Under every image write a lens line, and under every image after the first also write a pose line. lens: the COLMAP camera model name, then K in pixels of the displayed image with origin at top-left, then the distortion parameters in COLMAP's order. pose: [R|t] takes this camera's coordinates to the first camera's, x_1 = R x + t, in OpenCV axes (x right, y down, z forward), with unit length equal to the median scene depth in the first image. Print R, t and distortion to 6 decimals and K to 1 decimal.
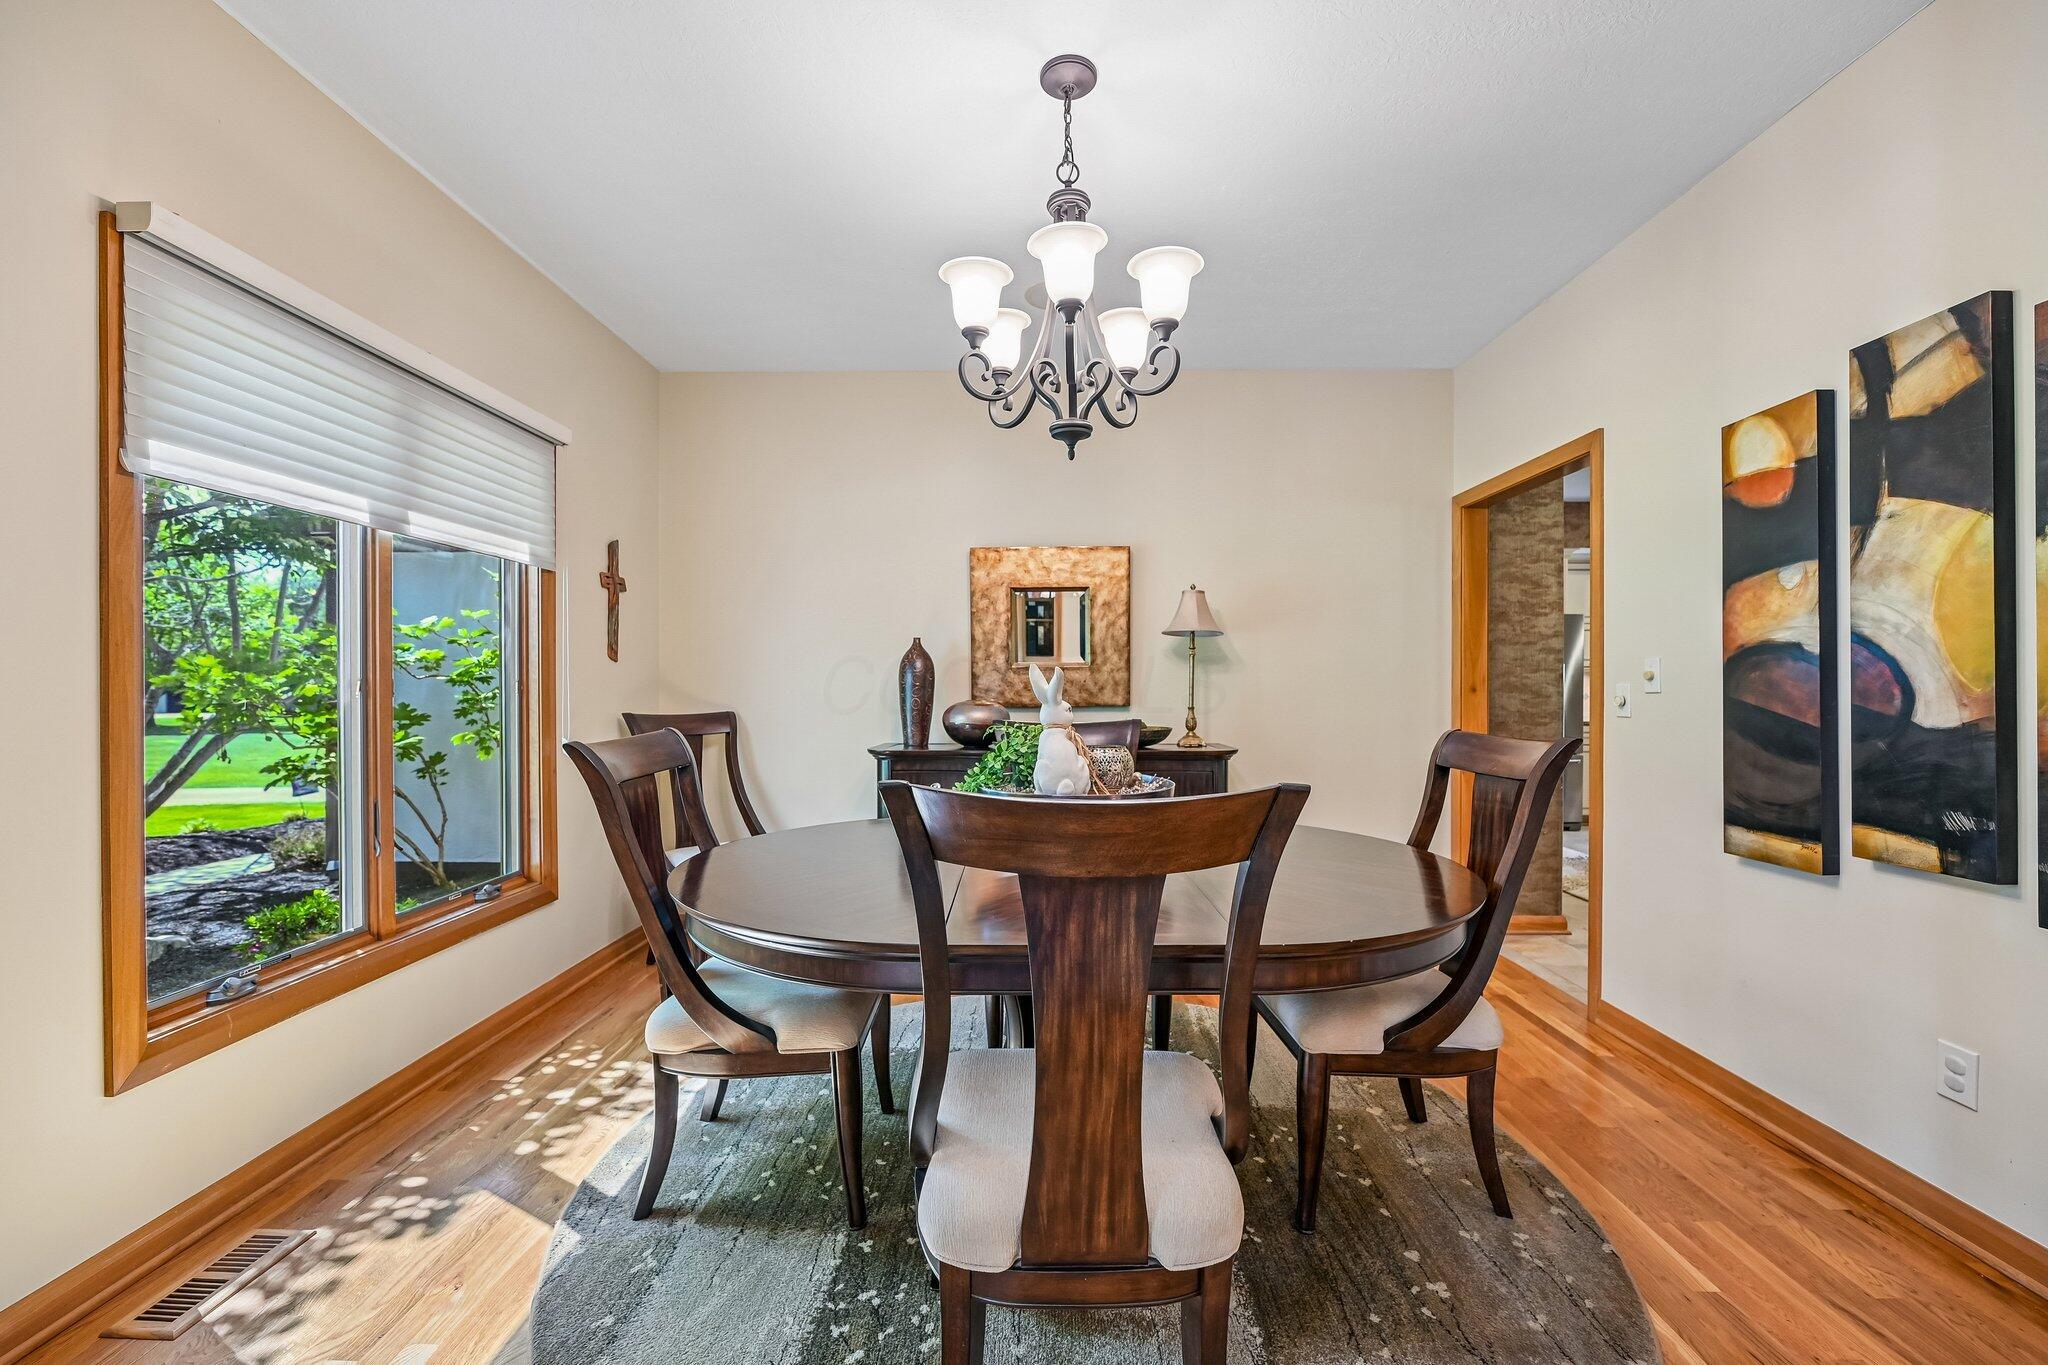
lens RADIAL K [[826.3, 0, 1037.7], [0, 826.3, 690.5], [0, 0, 1]] dist [-0.005976, -0.000210]
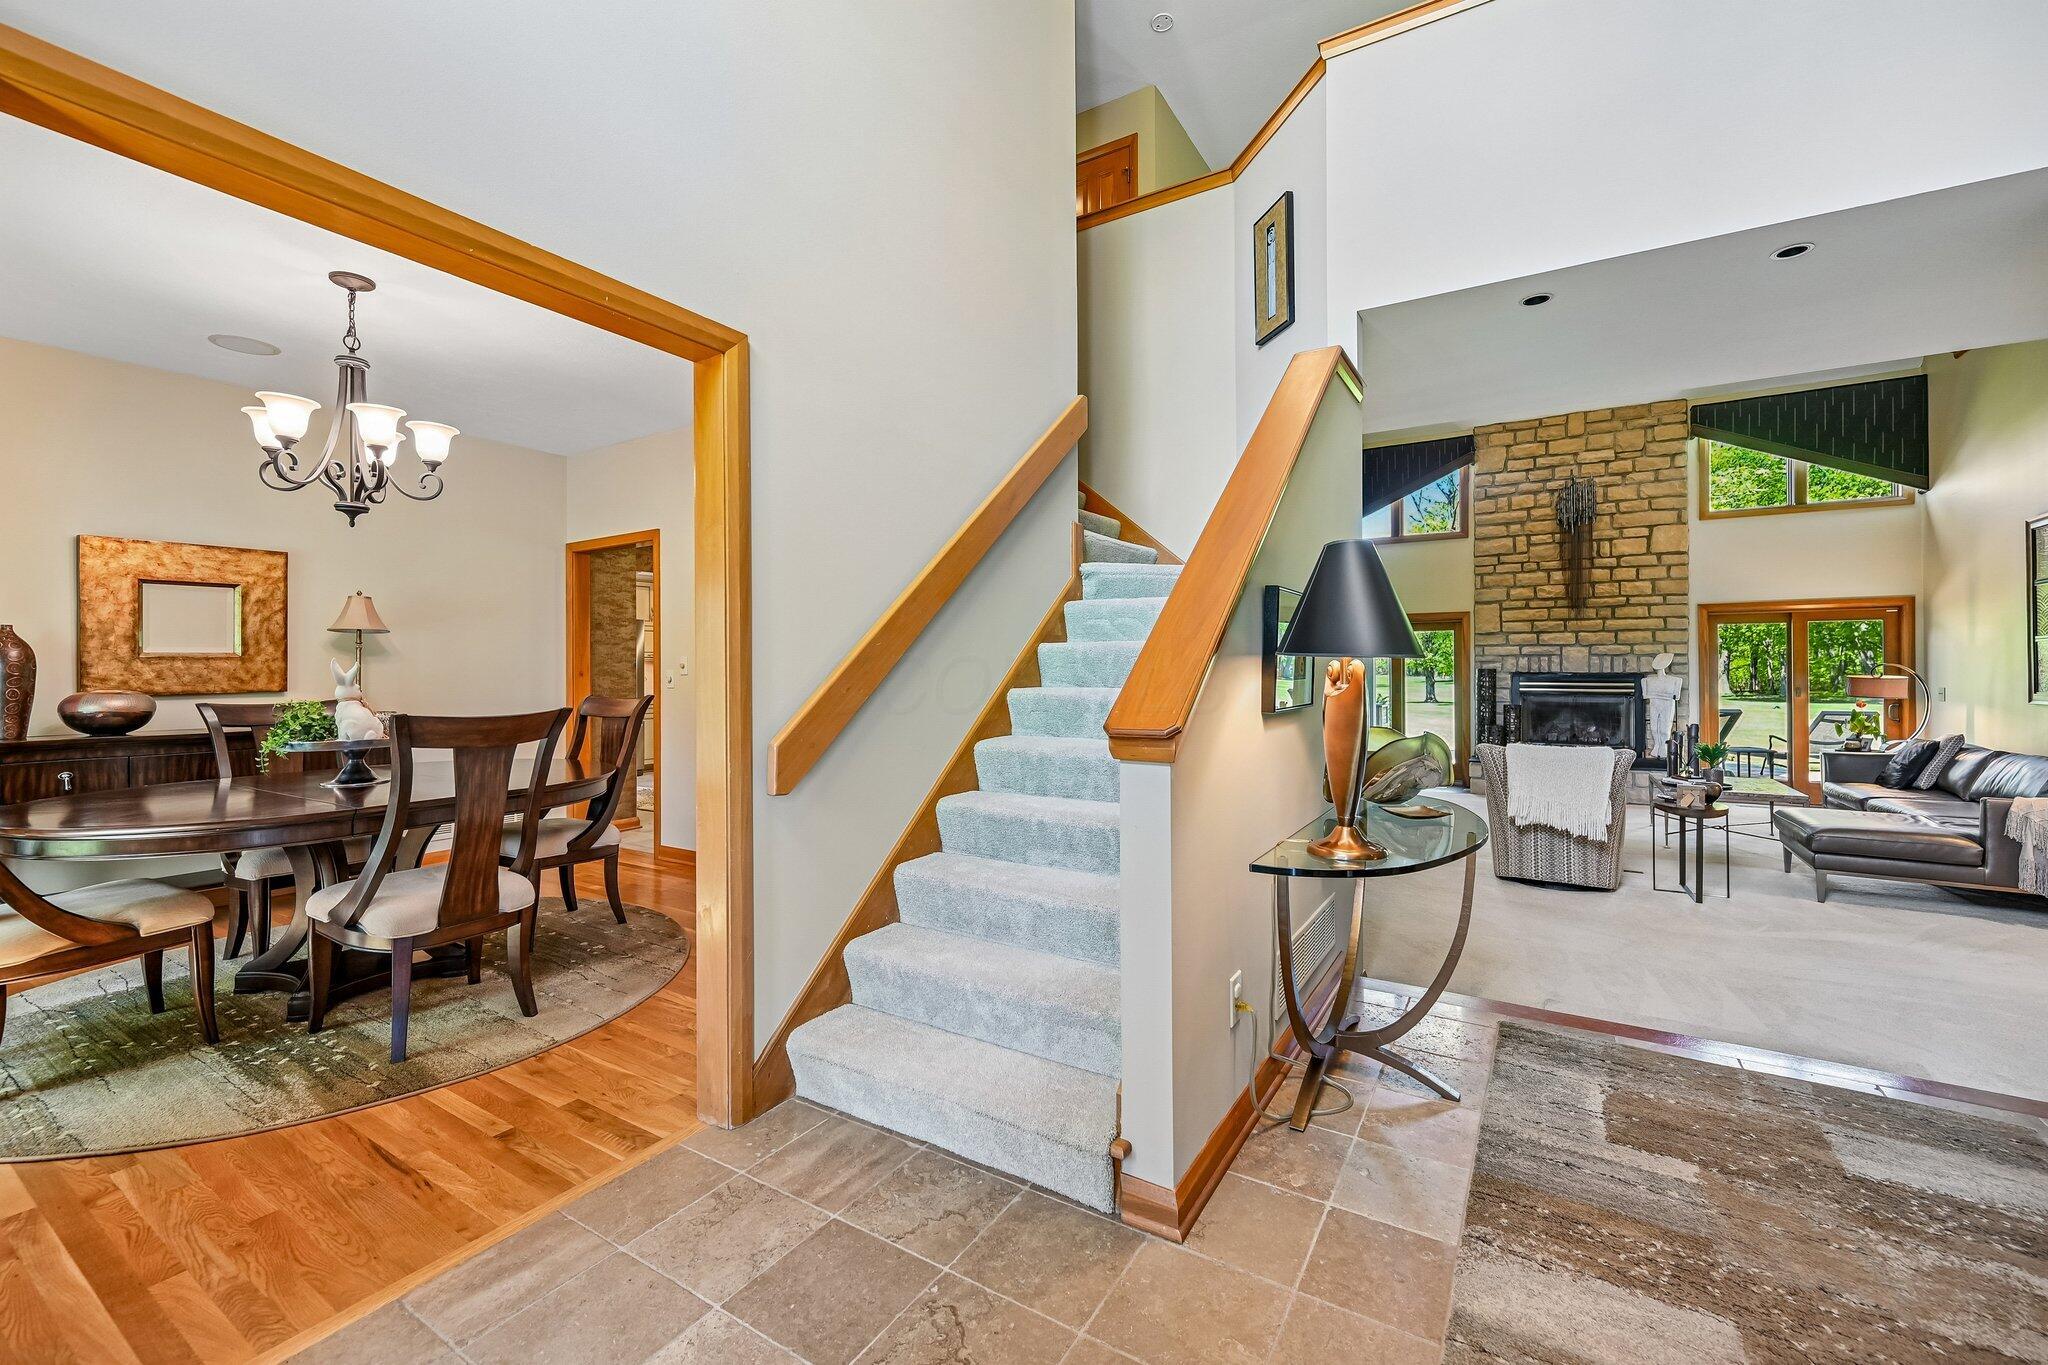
lens RADIAL K [[826.3, 0, 1024.8], [0, 826.3, 665.6], [0, 0, 1]] dist [-0.005976, -0.000210]
pose [[0.520339, 0.000021, 0.853960, -0.567791], [0.011132, 0.999915, -0.006807, 0.003202], [-0.853887, 0.013048, 0.520295, -0.798565]]
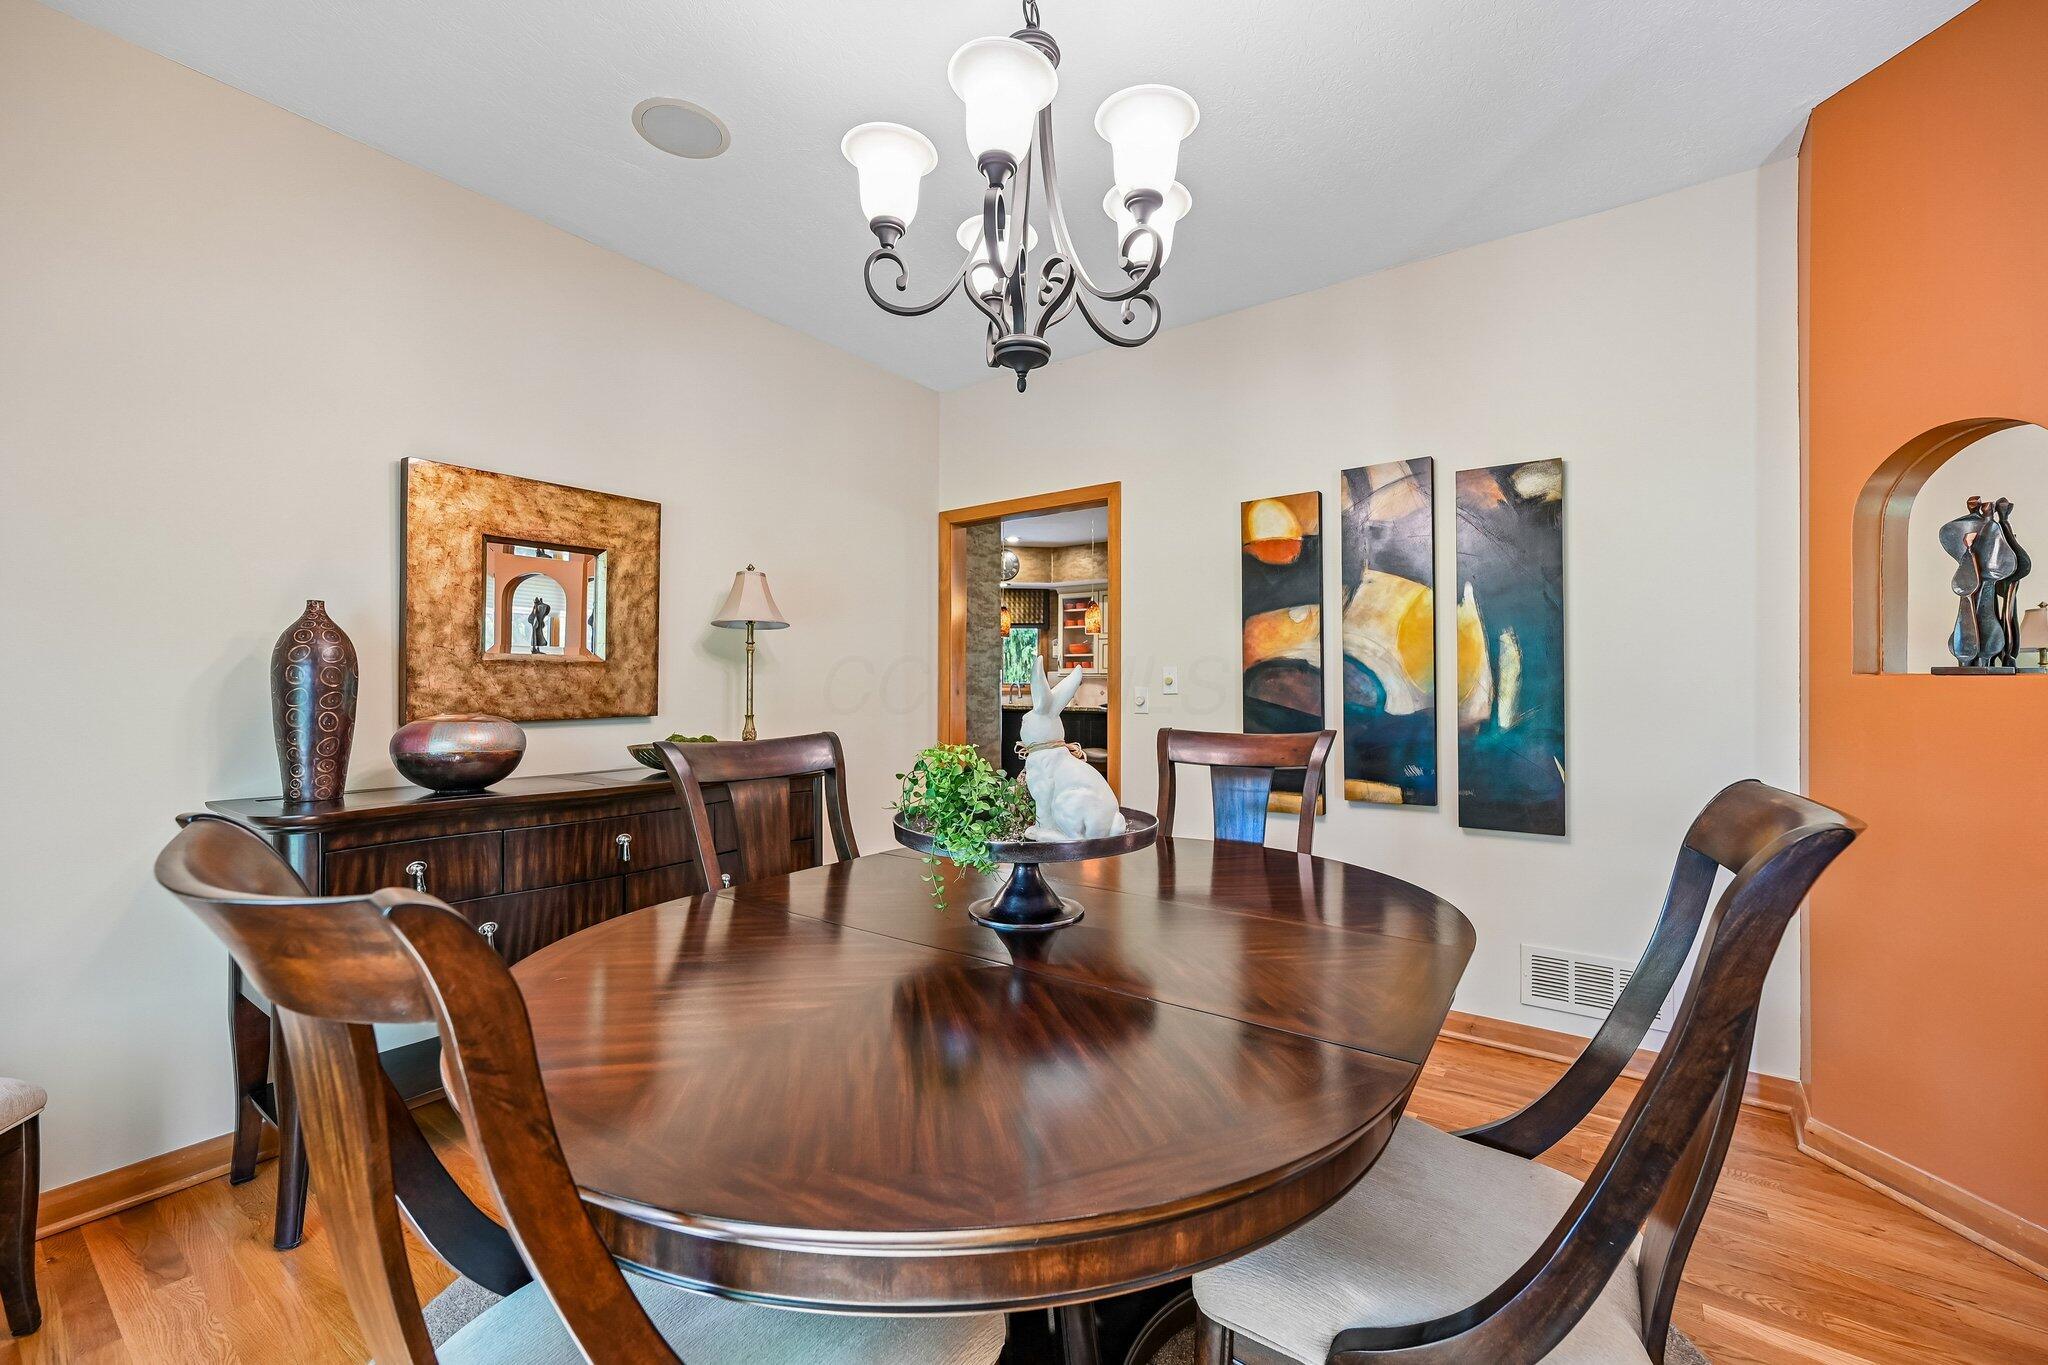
lens RADIAL K [[826.3, 0, 1015.7], [0, 826.3, 683.1], [0, 0, 1]] dist [-0.005976, -0.000210]
pose [[0.580856, 0.006408, 0.813981, -0.534070], [0.004805, 0.999925, -0.011300, -0.001945], [-0.813992, 0.010475, 0.580781, 0.521557]]
